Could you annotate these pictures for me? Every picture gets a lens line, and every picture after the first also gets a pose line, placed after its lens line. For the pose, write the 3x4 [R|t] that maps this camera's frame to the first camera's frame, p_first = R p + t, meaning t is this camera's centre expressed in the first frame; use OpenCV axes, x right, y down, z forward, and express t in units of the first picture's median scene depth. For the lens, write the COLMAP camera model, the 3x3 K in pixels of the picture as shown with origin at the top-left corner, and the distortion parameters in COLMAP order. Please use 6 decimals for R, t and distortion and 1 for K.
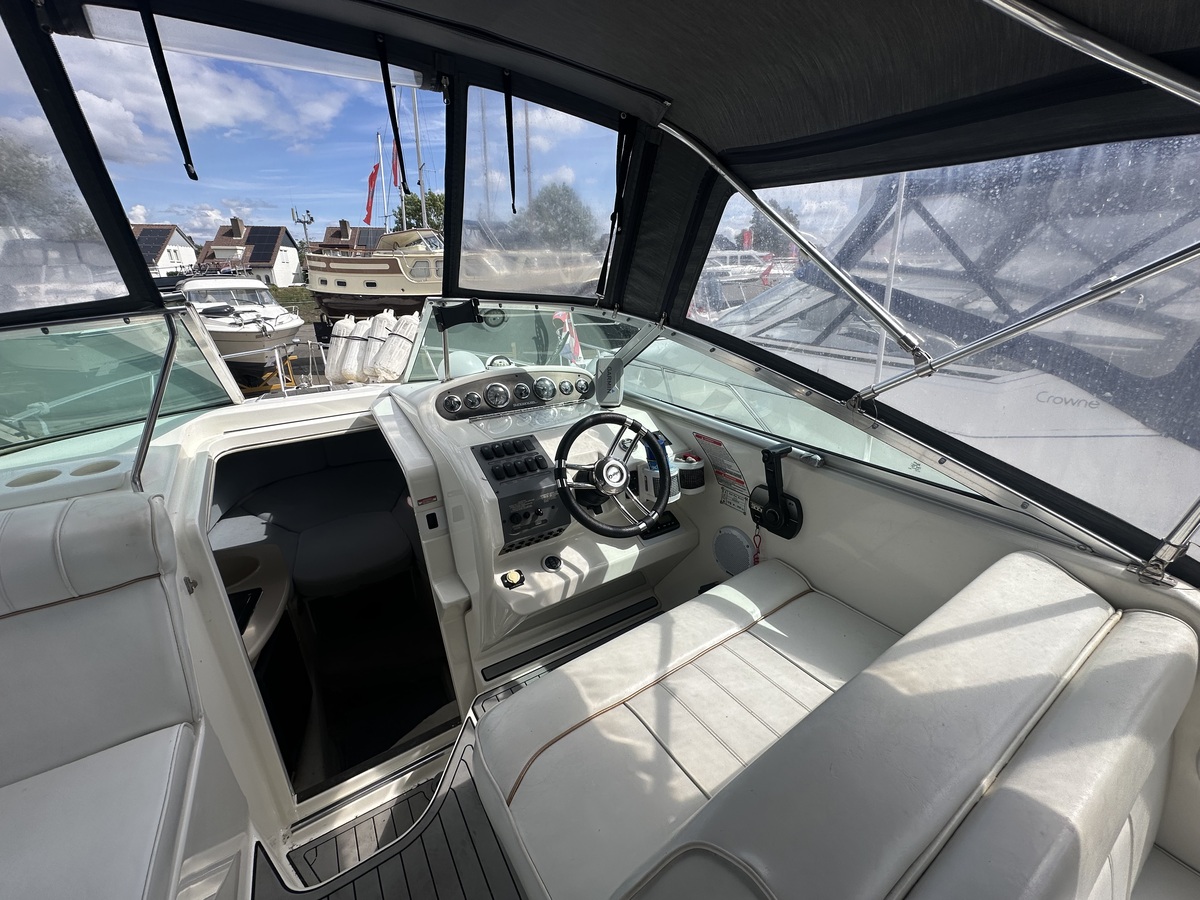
lens RADIAL K [[478.2, 0, 600.9], [0, 478.2, 449.8], [0, 0, 1]] dist [-0.003806, 0.000473]
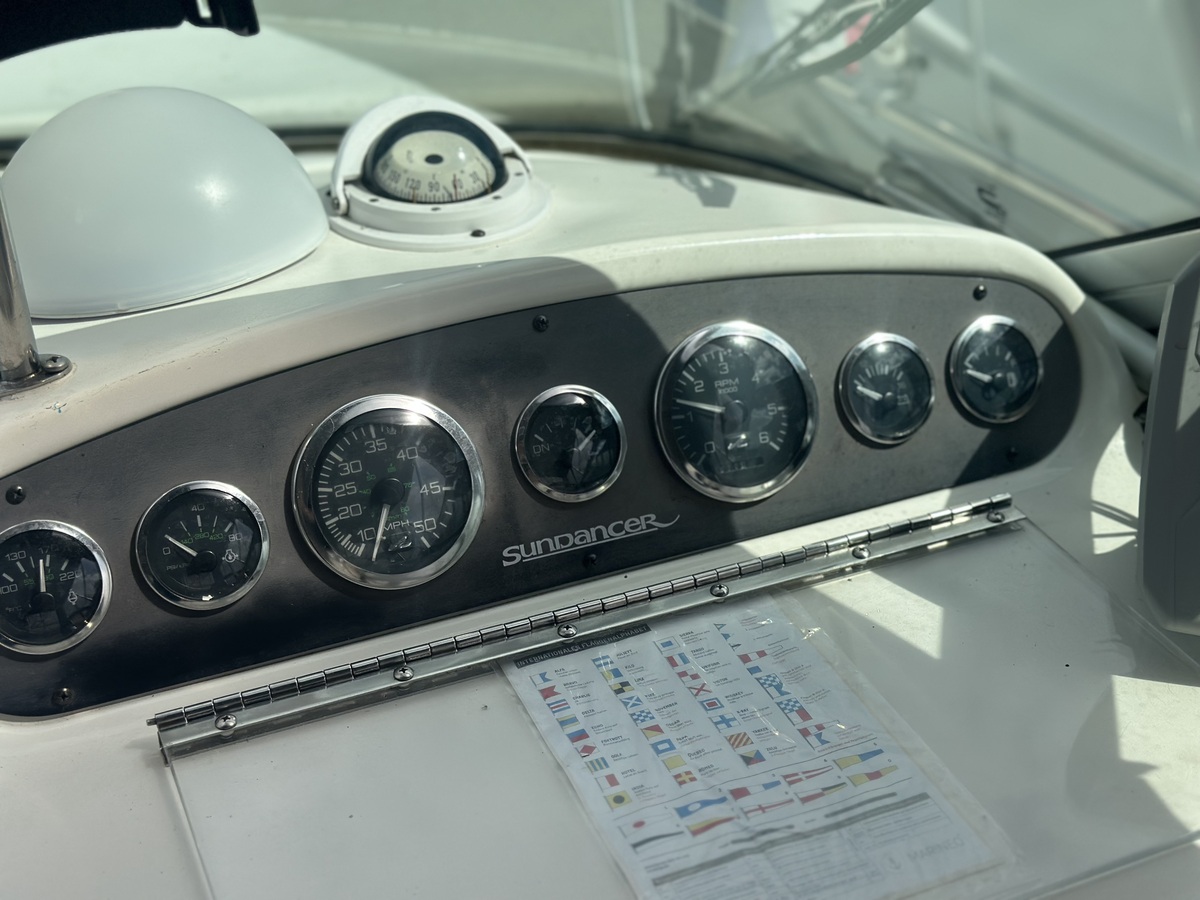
lens RADIAL K [[1663.8, 0, 603.8], [0, 1663.8, 451.1], [0, 0, 1]] dist [0.134004, 0.000000]
pose [[0.989281, 0.092983, -0.112594, -0.123763], [-0.067623, 0.975118, 0.211121, -0.269830], [0.129423, -0.201244, 0.970953, 0.652557]]
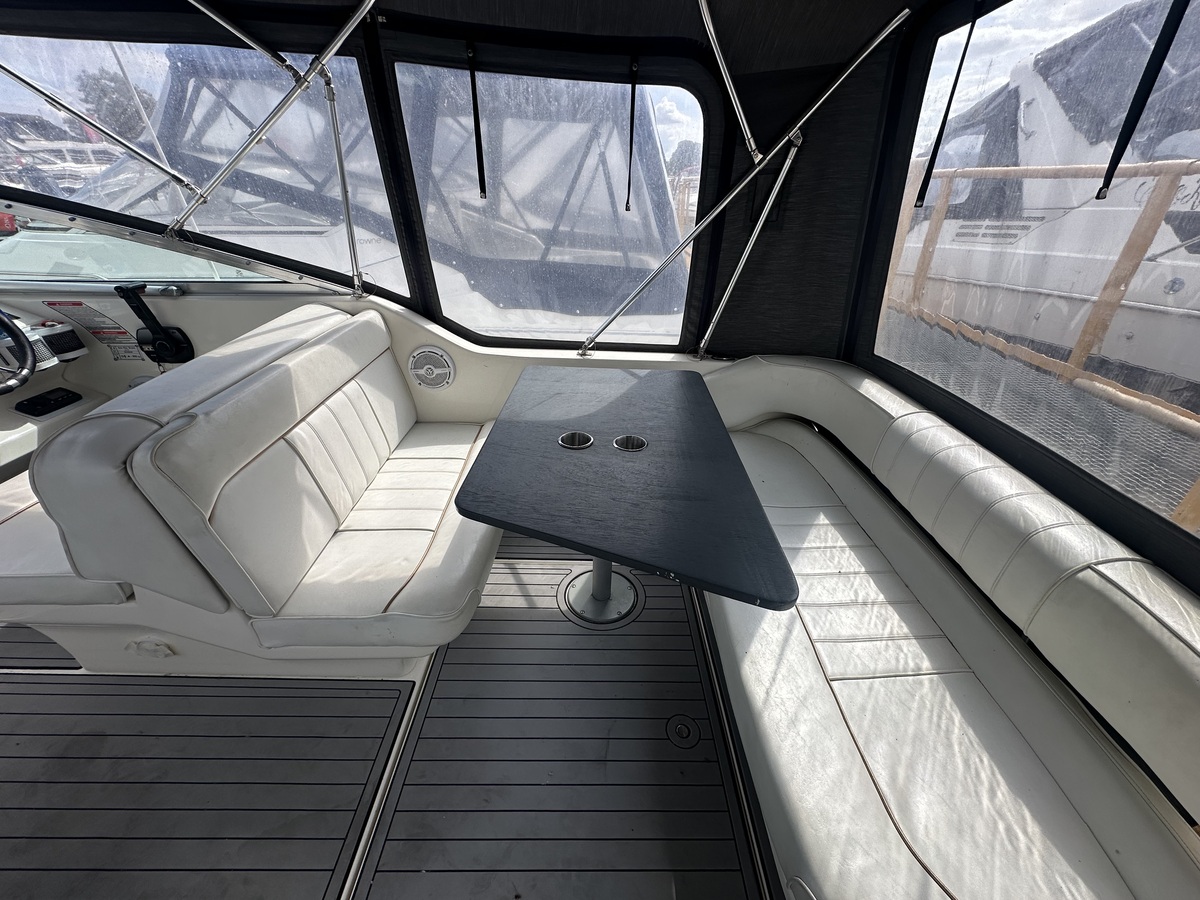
lens RADIAL K [[478.2, 0, 603.9], [0, 478.2, 450.6], [0, 0, 1]] dist [-0.003806, 0.000473]
pose [[0.538776, -0.397151, 0.742961, -0.042766], [0.276021, 0.916445, 0.289725, 0.313062], [-0.795948, 0.048976, 0.603380, -0.578971]]
